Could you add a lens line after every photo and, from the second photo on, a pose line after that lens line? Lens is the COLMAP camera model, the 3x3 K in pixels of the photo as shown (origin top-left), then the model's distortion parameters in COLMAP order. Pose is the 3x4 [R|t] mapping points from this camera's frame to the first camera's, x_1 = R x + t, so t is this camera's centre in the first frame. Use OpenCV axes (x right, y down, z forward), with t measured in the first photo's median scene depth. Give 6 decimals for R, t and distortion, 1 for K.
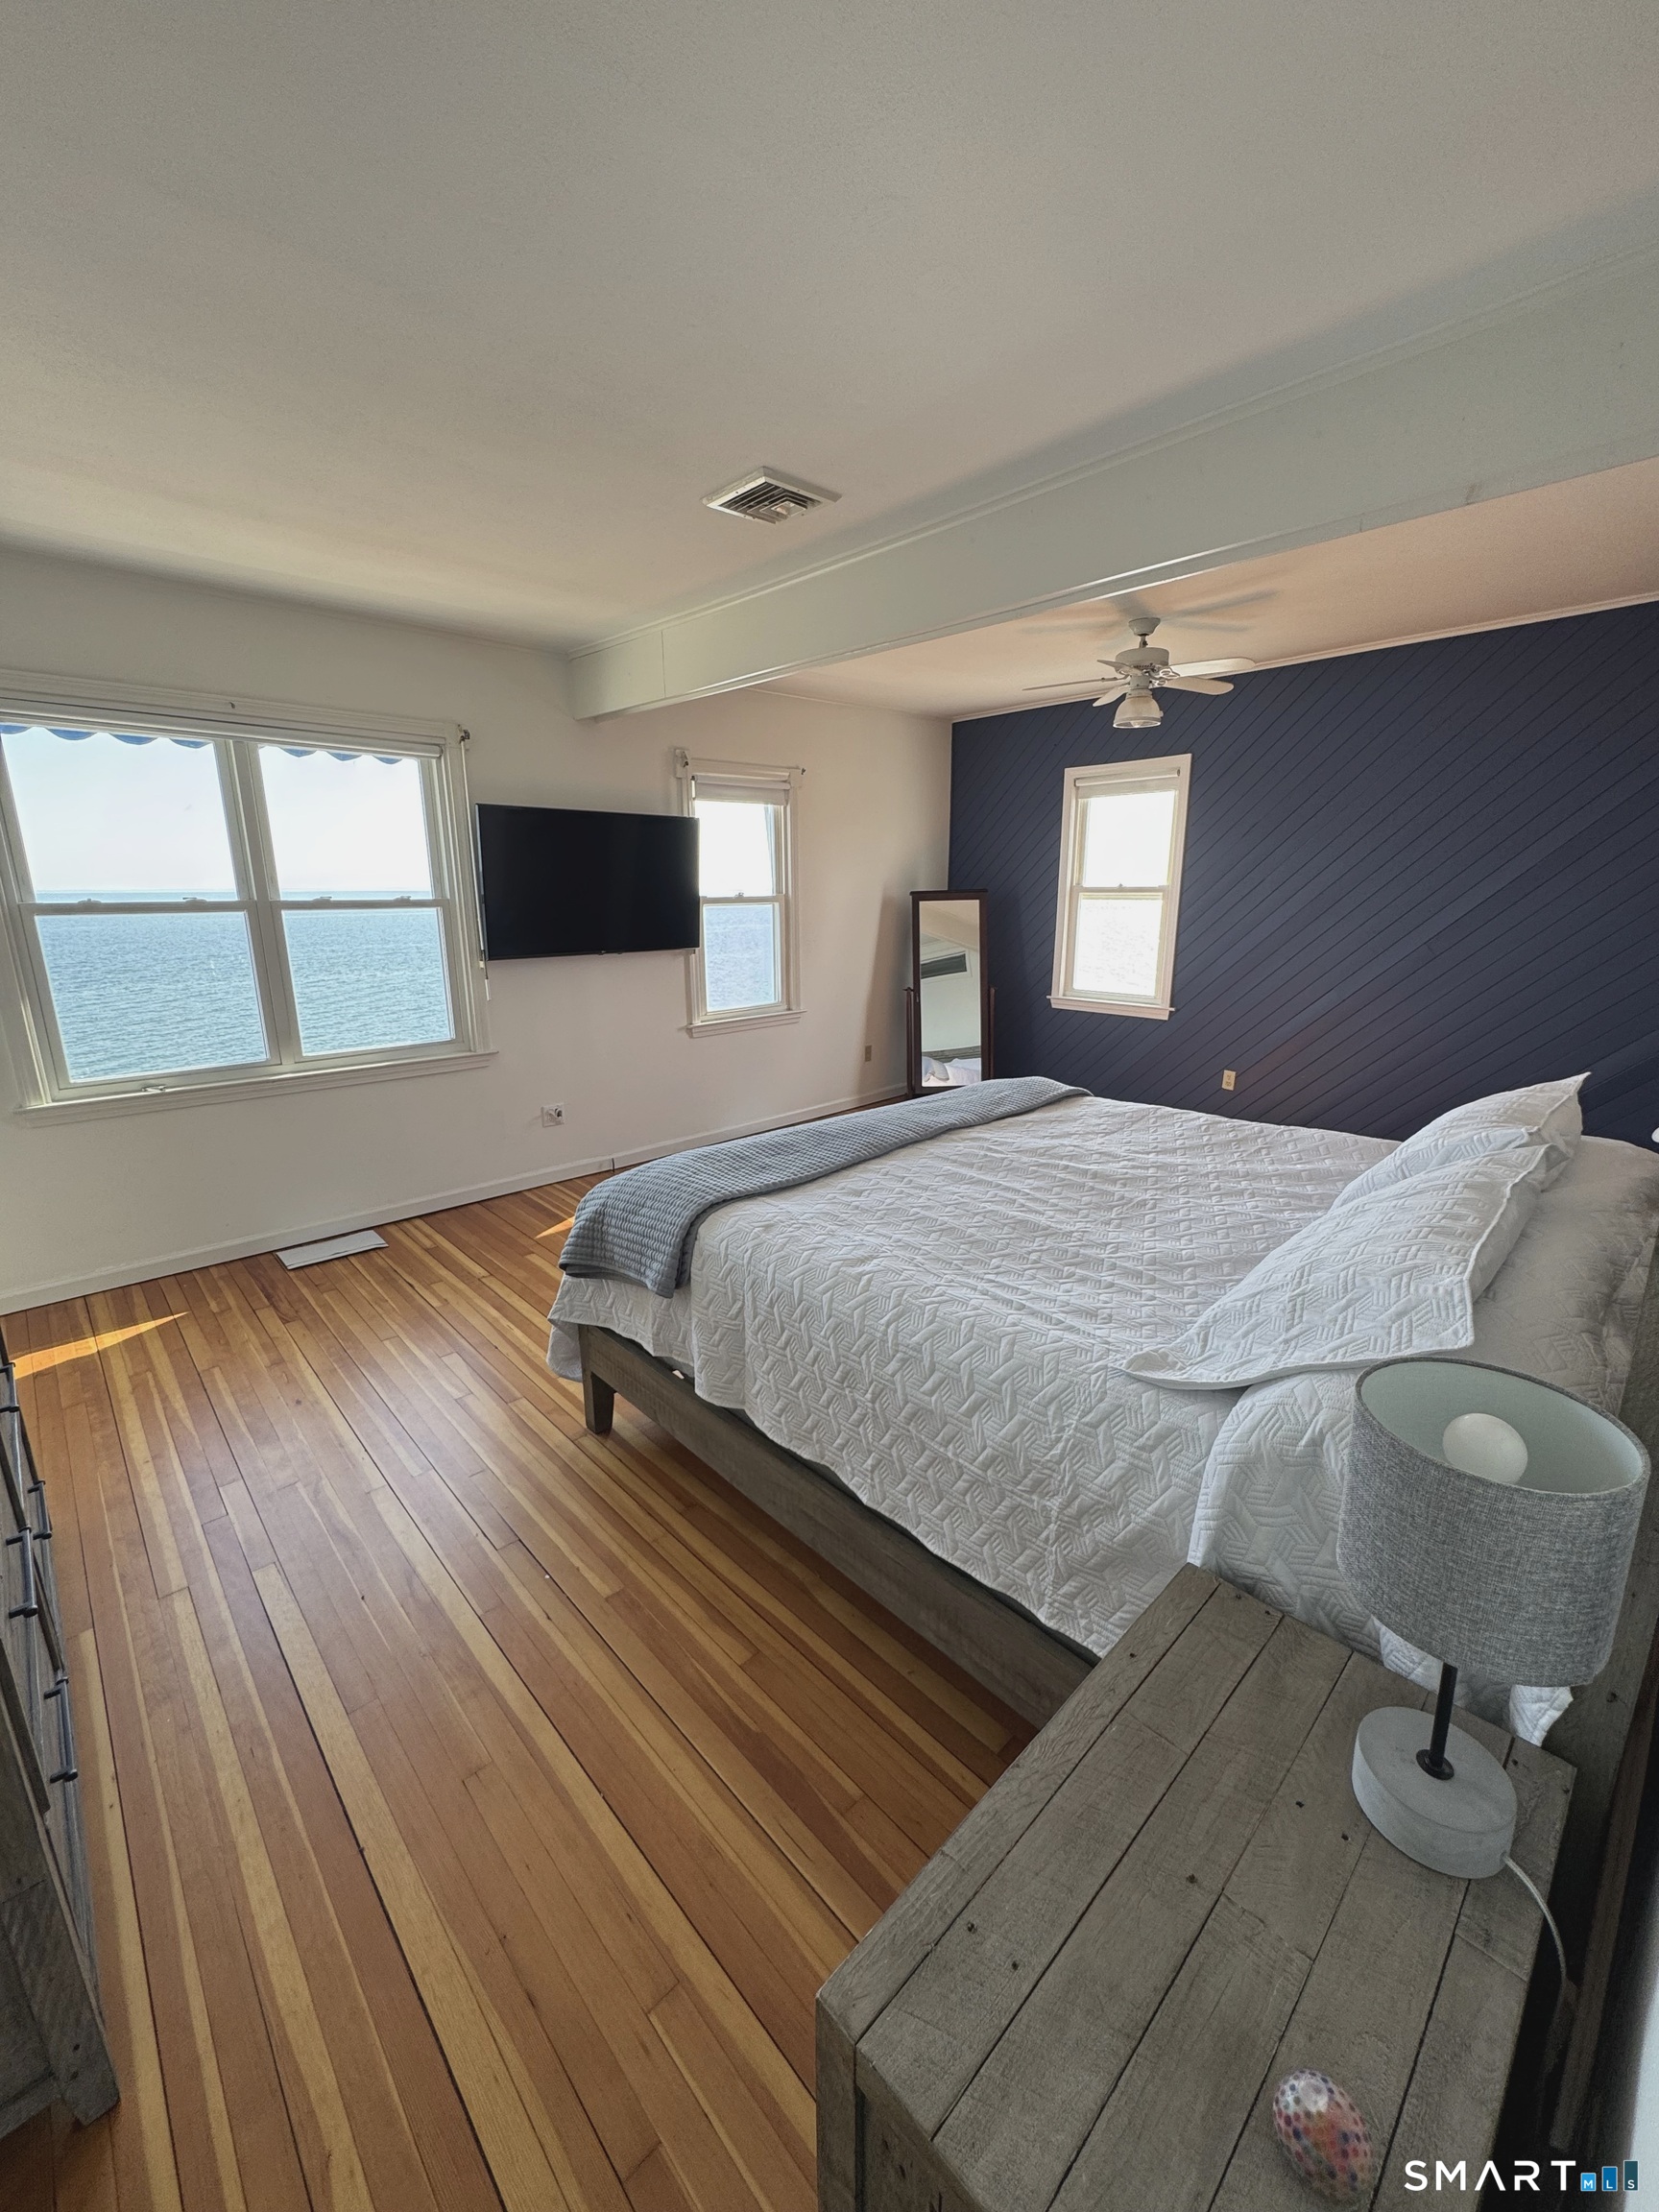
lens RADIAL K [[885.5, 0, 832.9], [0, 885.5, 1098.2], [0, 0, 1]] dist [0.001926, 0.000118]
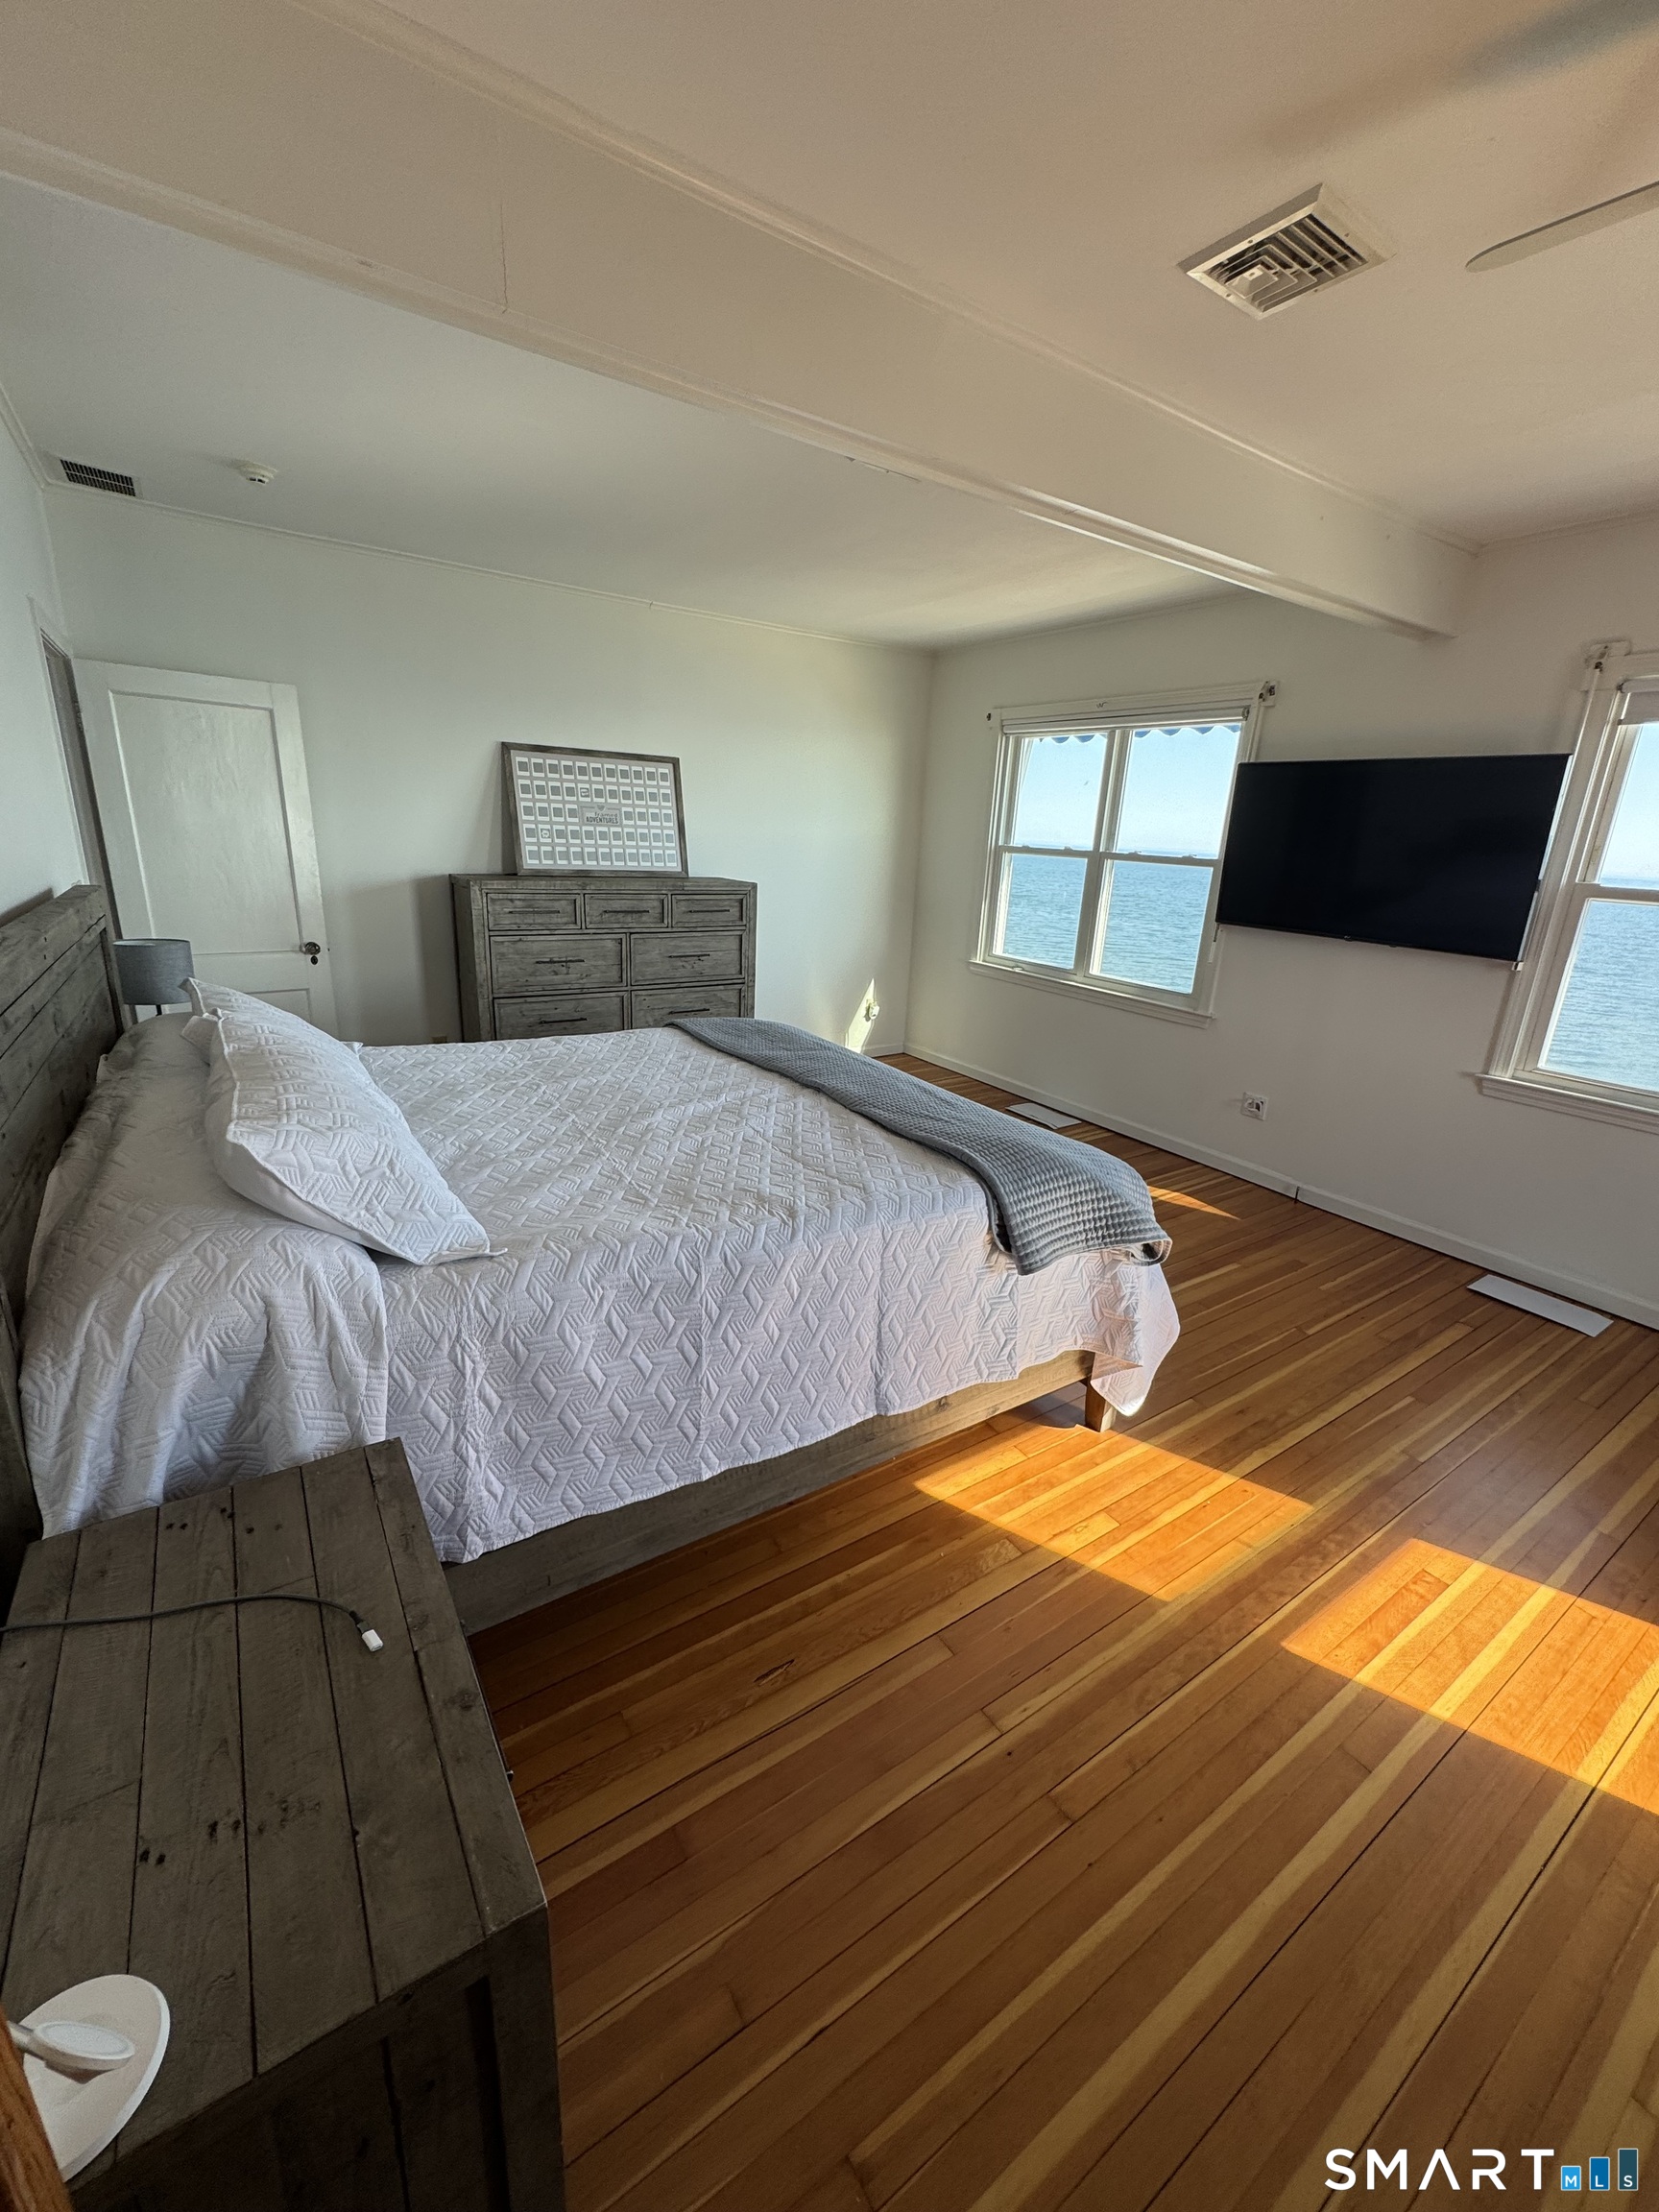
lens RADIAL K [[885.5, 0, 832.4], [0, 885.5, 1106.7], [0, 0, 1]] dist [0.001926, 0.000118]
pose [[-0.162202, 0.291386, -0.942754, 0.747021], [-0.280909, 0.902238, 0.327194, -0.190268], [0.945929, 0.317899, -0.064492, 0.789749]]
